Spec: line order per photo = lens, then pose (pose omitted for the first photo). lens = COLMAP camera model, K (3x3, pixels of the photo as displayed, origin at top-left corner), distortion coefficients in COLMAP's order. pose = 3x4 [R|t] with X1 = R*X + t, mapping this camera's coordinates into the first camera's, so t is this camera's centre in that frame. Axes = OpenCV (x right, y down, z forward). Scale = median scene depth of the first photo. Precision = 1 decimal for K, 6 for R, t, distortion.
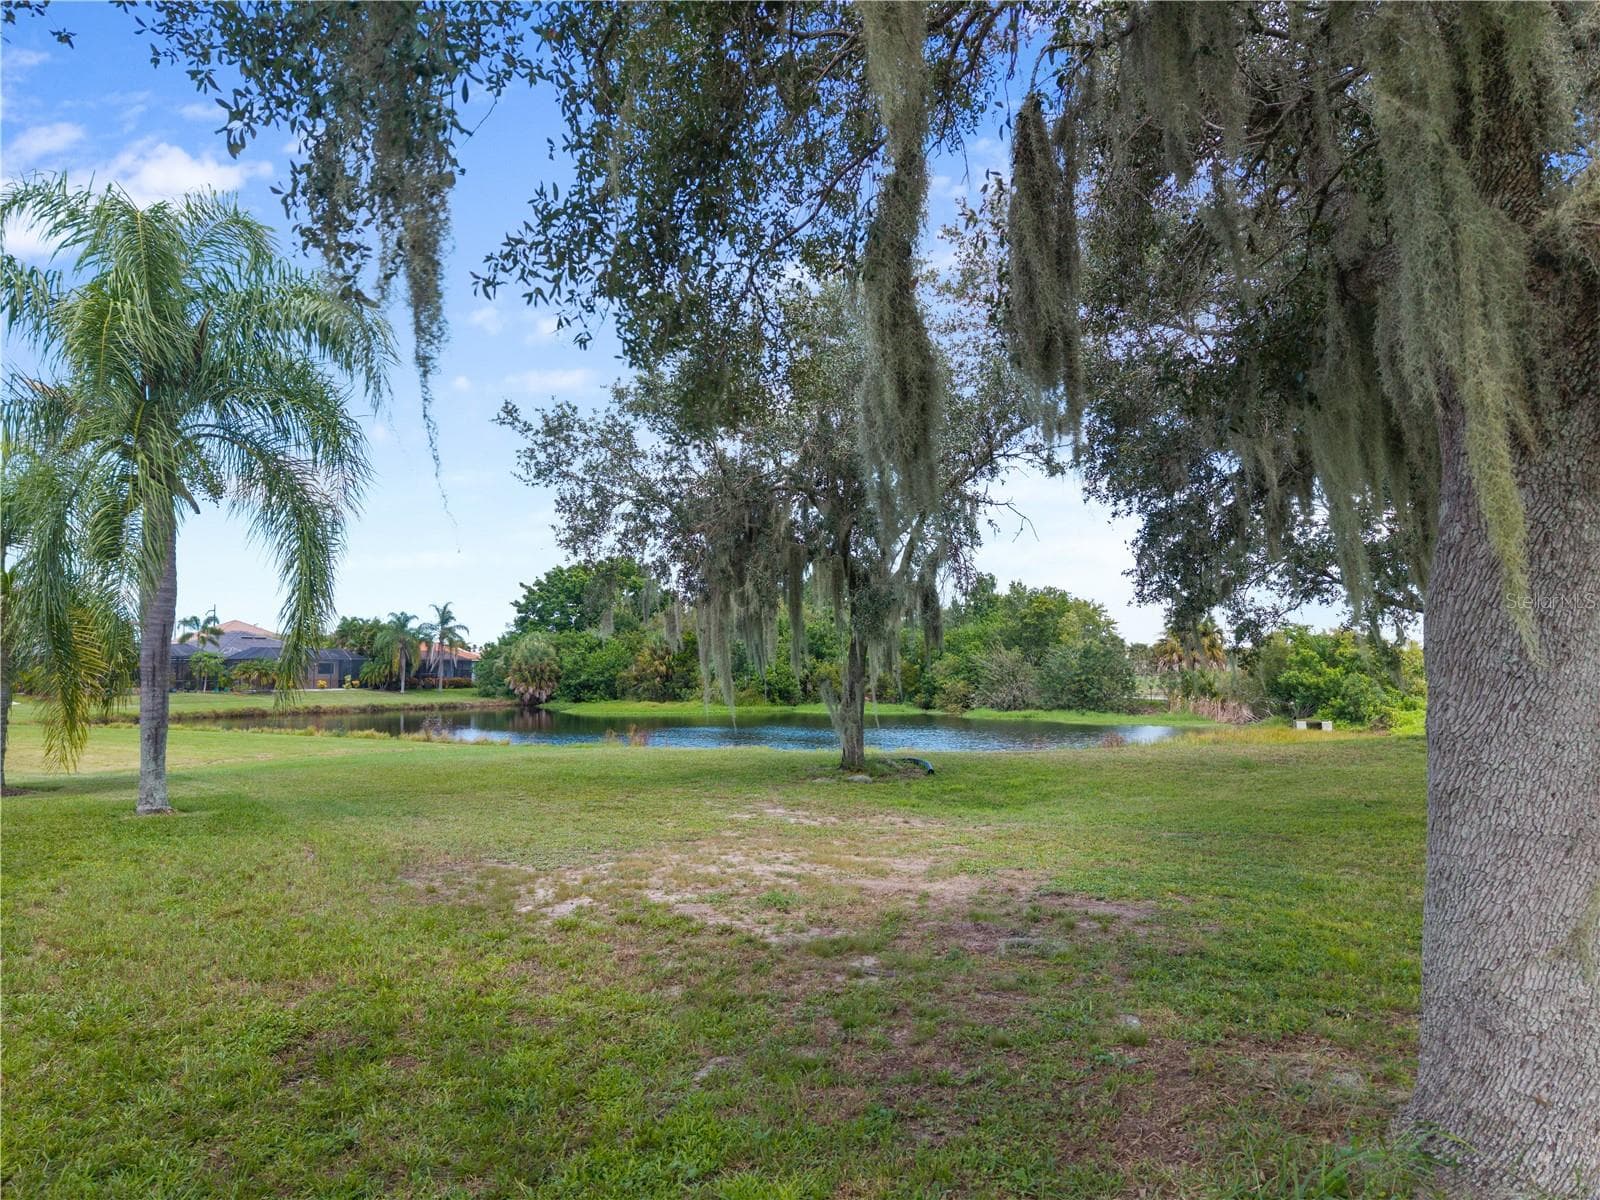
lens RADIAL K [[1091.6, 0, 800.0], [0, 1091.6, 600.0], [0, 0, 1]] dist [0.040759, -0.029515]
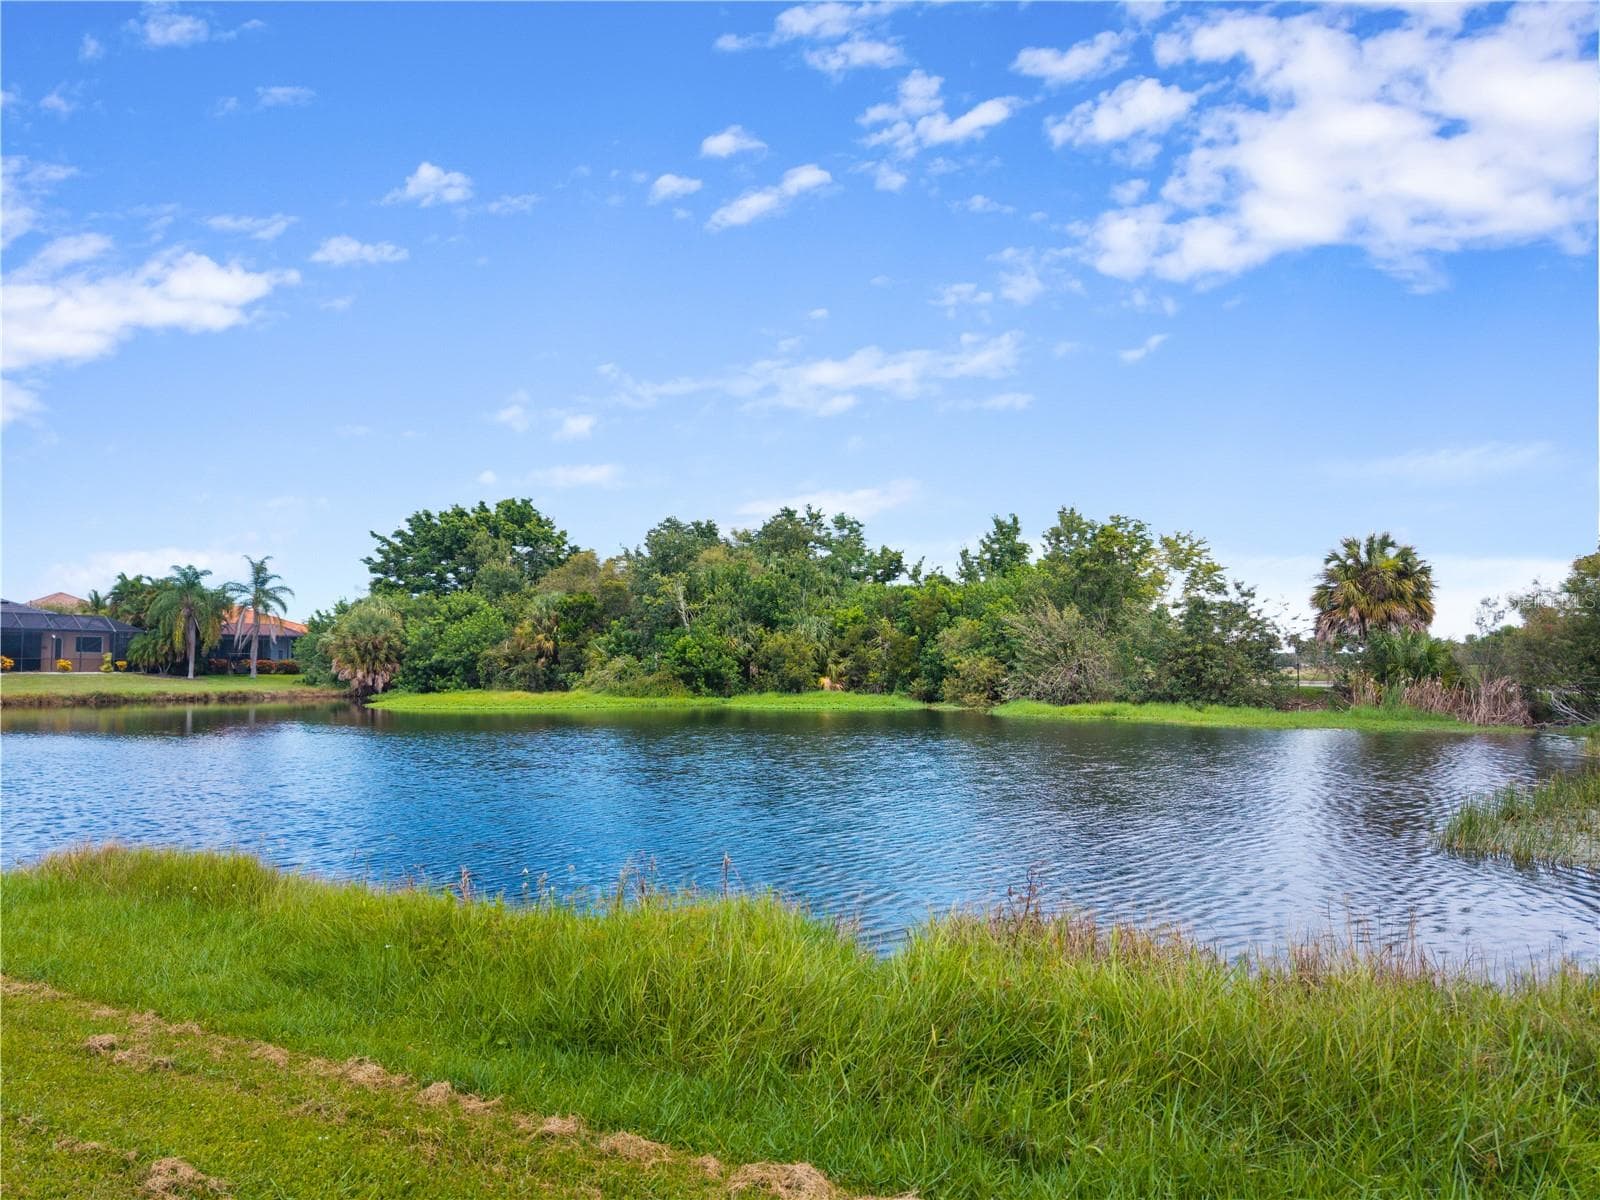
lens RADIAL K [[1021.7, 0, 800.0], [0, 1021.7, 600.0], [0, 0, 1]] dist [-0.000978, -0.002250]
pose [[0.999907, 0.004226, 0.012979, 0.027335], [-0.004133, 0.999966, -0.007144, 0.038552], [-0.013009, 0.007089, 0.999890, 0.347597]]
